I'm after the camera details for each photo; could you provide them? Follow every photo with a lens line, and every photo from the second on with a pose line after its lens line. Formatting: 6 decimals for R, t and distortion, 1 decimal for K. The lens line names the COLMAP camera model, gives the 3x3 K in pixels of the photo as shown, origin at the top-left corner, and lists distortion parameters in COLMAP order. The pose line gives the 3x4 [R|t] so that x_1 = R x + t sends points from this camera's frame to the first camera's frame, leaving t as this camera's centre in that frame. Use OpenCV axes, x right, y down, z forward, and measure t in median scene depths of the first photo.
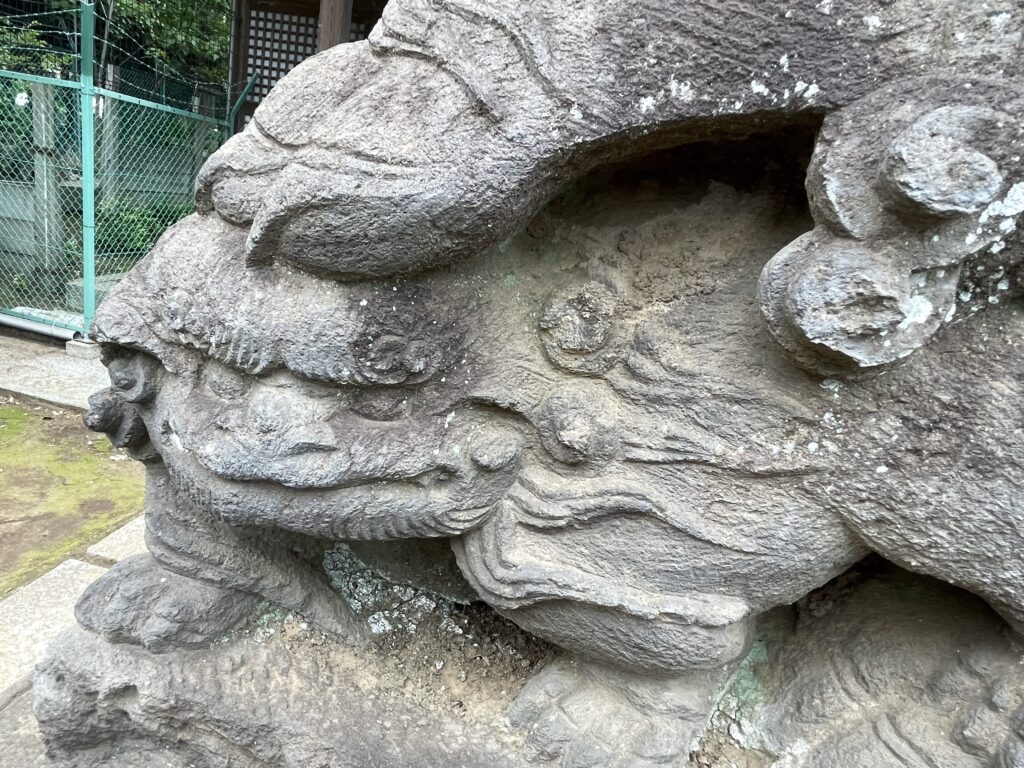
lens RADIAL K [[664.3, 0, 486.7], [0, 664.3, 425.2], [0, 0, 1]] dist [0.006417, -0.013192]
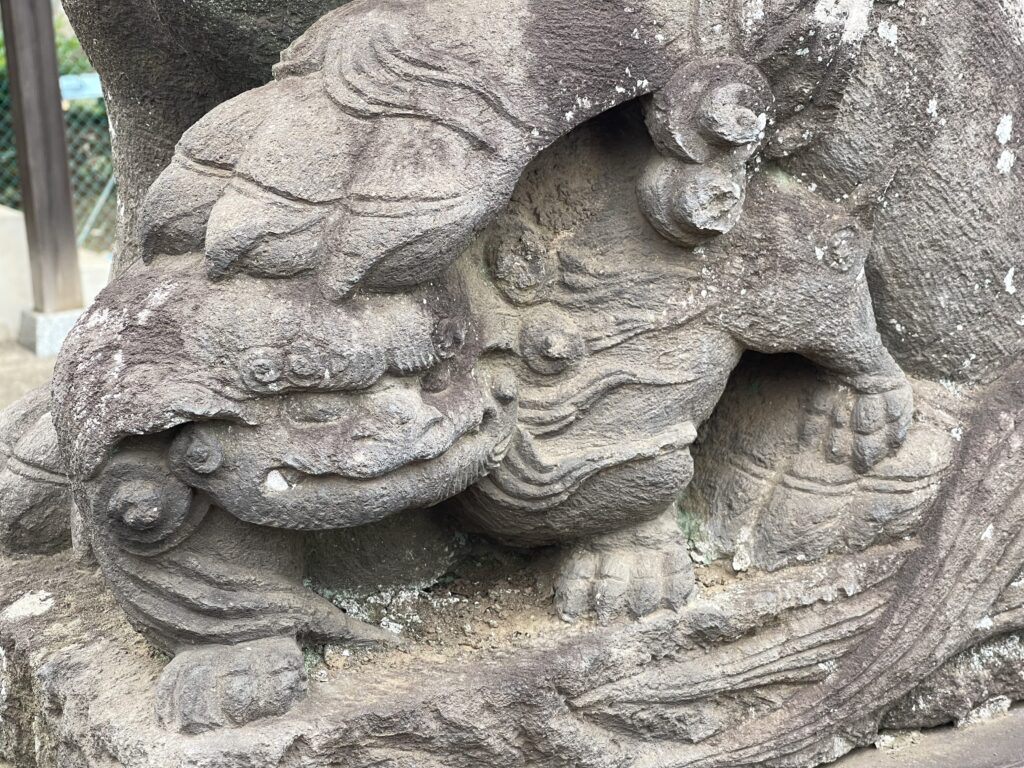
lens RADIAL K [[1941.8, 0, 522.8], [0, 1941.8, 369.9], [0, 0, 1]] dist [0.145687, 0.000000]
pose [[0.713755, -0.341758, 0.611356, -2.306358], [0.370420, 0.925001, 0.084627, -0.300149], [-0.594427, 0.166055, 0.786818, -1.965609]]
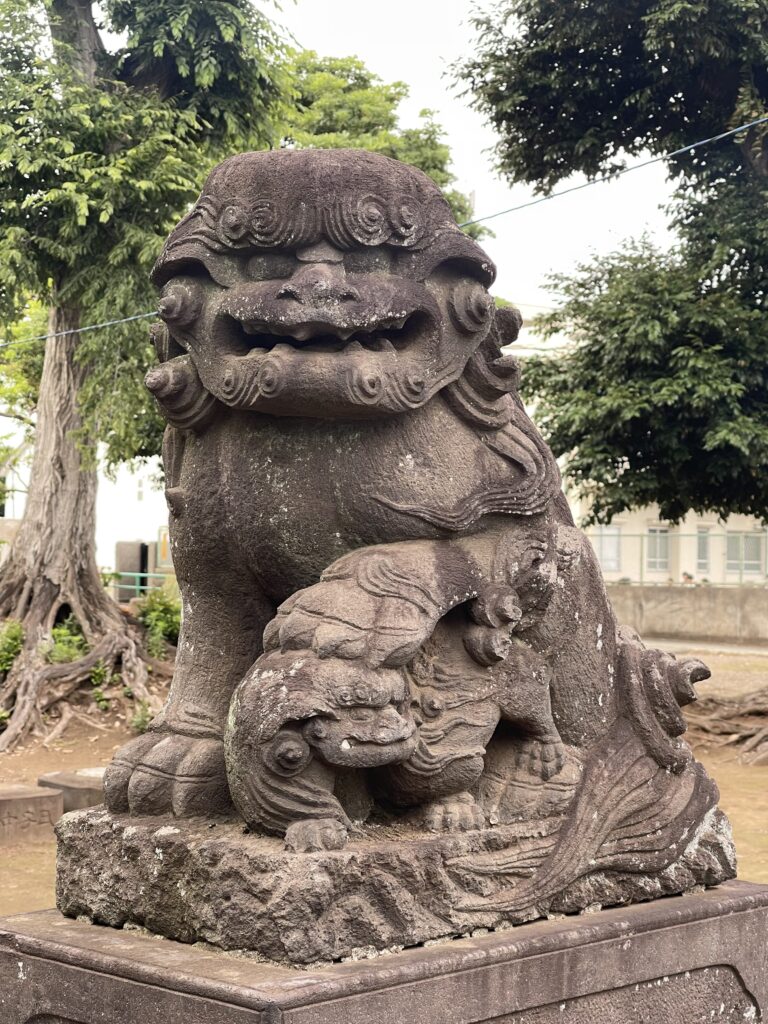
lens RADIAL K [[1941.8, 0, 388.0], [0, 1941.8, 485.6], [0, 0, 1]] dist [0.145687, 0.000000]
pose [[0.515831, -0.120012, 0.848243, -7.402001], [0.330872, 0.941220, -0.068042, -0.397240], [-0.790217, 0.315757, 0.525219, -3.763829]]
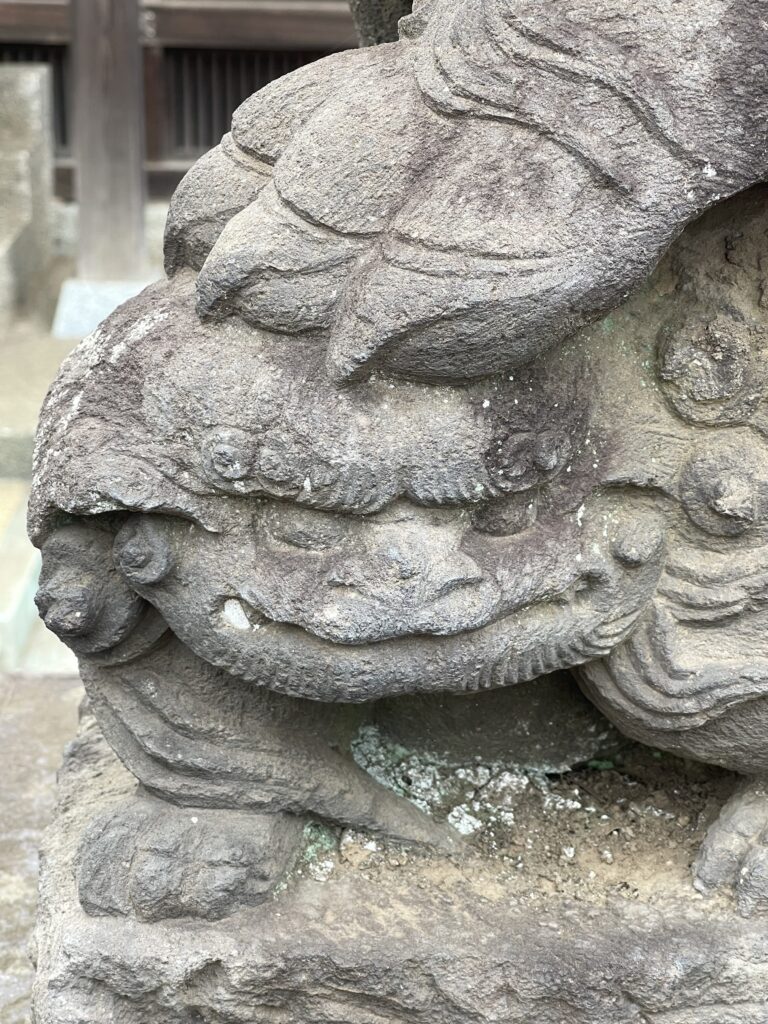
lens RADIAL K [[1941.8, 0, 378.4], [0, 1941.8, 498.0], [0, 0, 1]] dist [0.145687, 0.000000]
pose [[0.961153, -0.214223, 0.174050, -0.753745], [0.208283, 0.976689, 0.051926, -0.218198], [-0.181117, -0.013657, 0.983367, -1.382463]]
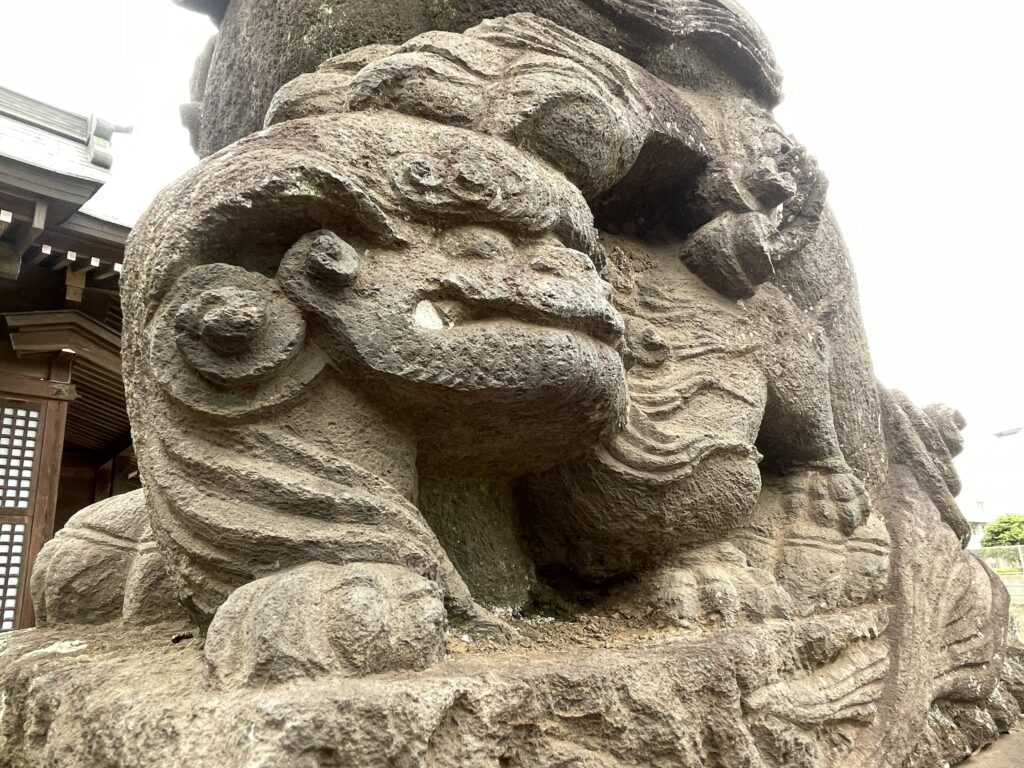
lens RADIAL K [[664.3, 0, 484.4], [0, 664.3, 430.4], [0, 0, 1]] dist [0.006417, -0.013192]
pose [[0.573786, 0.008045, 0.818966, -1.202986], [0.376889, 0.885190, -0.272752, 0.424707], [-0.727135, 0.465160, 0.504877, 0.701198]]
